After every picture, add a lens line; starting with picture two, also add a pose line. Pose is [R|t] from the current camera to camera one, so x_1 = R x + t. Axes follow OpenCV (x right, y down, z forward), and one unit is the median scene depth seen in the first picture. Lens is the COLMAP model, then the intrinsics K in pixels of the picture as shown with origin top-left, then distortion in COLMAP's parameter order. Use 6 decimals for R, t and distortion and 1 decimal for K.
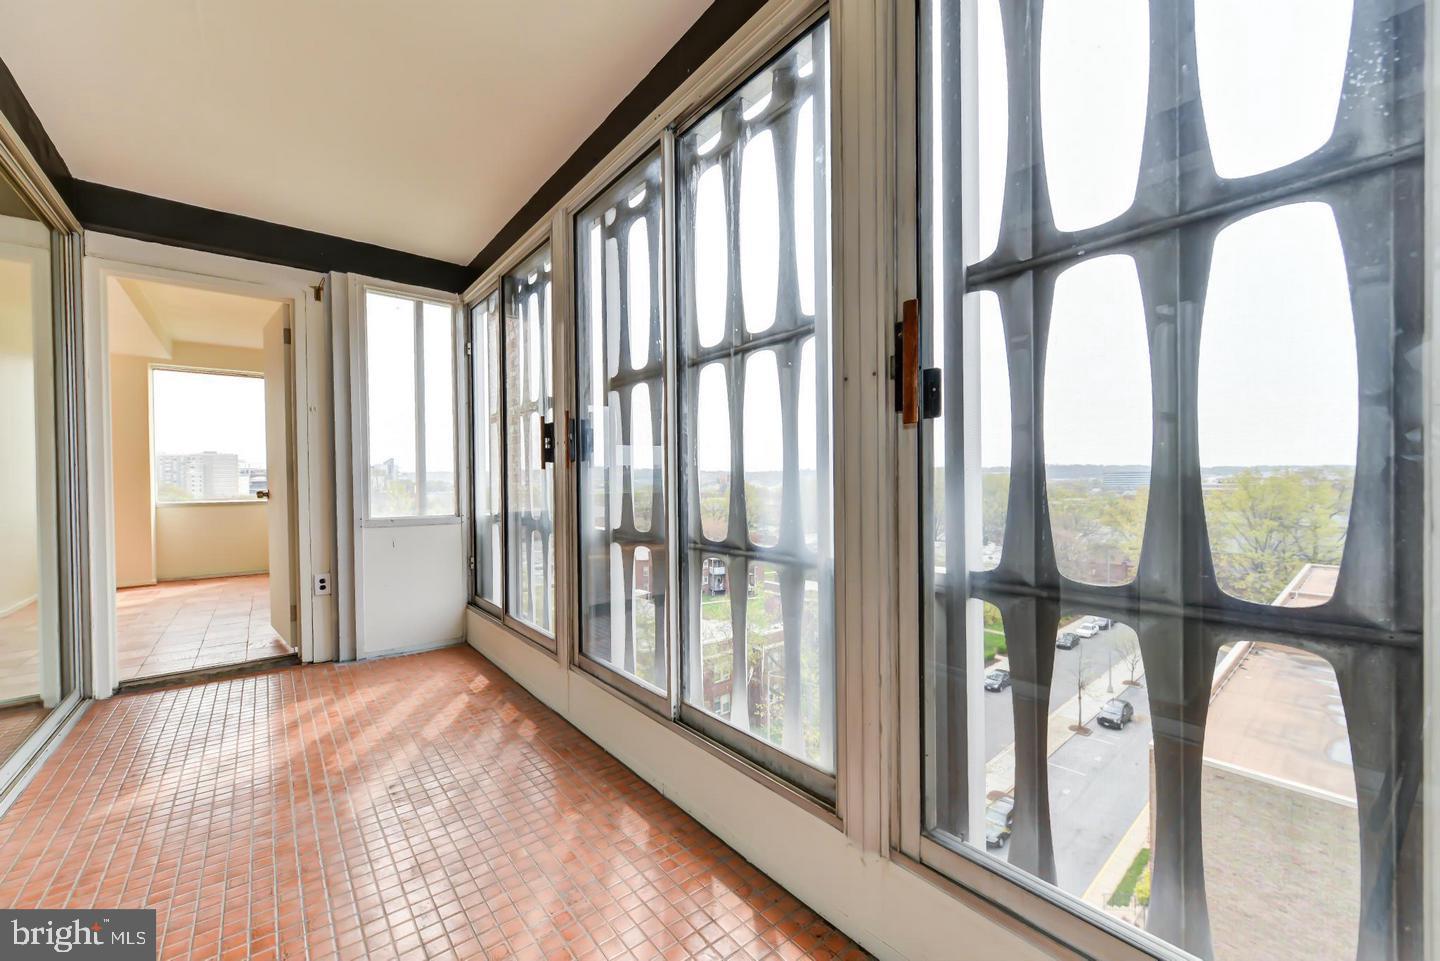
lens RADIAL K [[554.7, 0, 720.0], [0, 554.7, 480.5], [0, 0, 1]] dist [-0.001177, -0.000150]
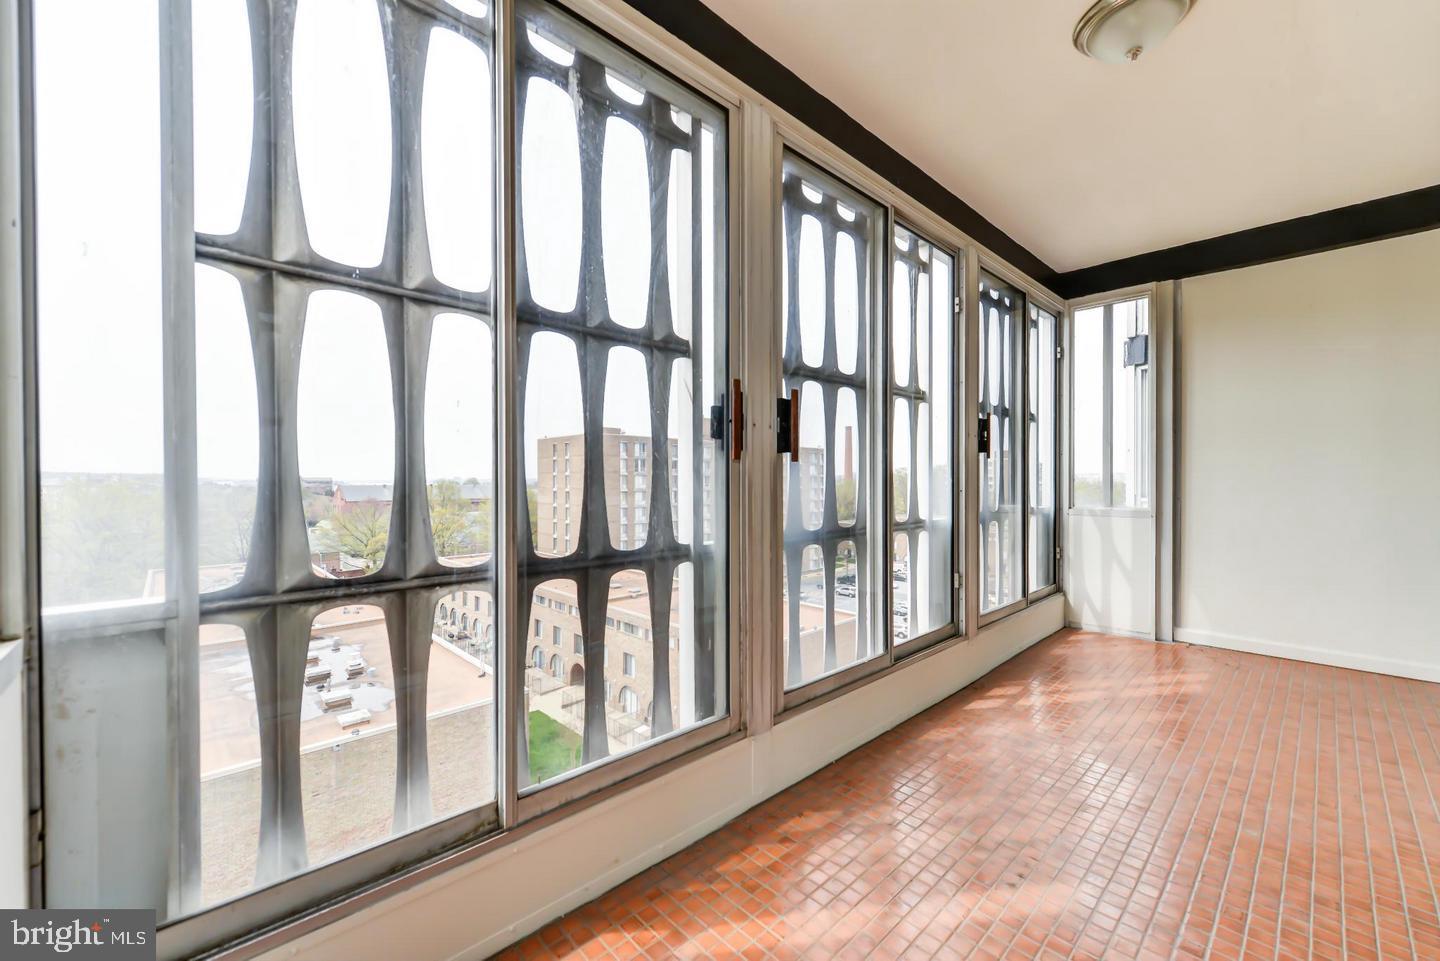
lens RADIAL K [[554.4, 0, 720.0], [0, 554.4, 480.5], [0, 0, 1]] dist [0.000741, 0.000069]
pose [[-0.049550, 0.009145, 0.998730, -1.249124], [0.003651, 0.999953, -0.008975, 0.015974], [-0.998765, 0.003201, -0.049581, 1.350449]]
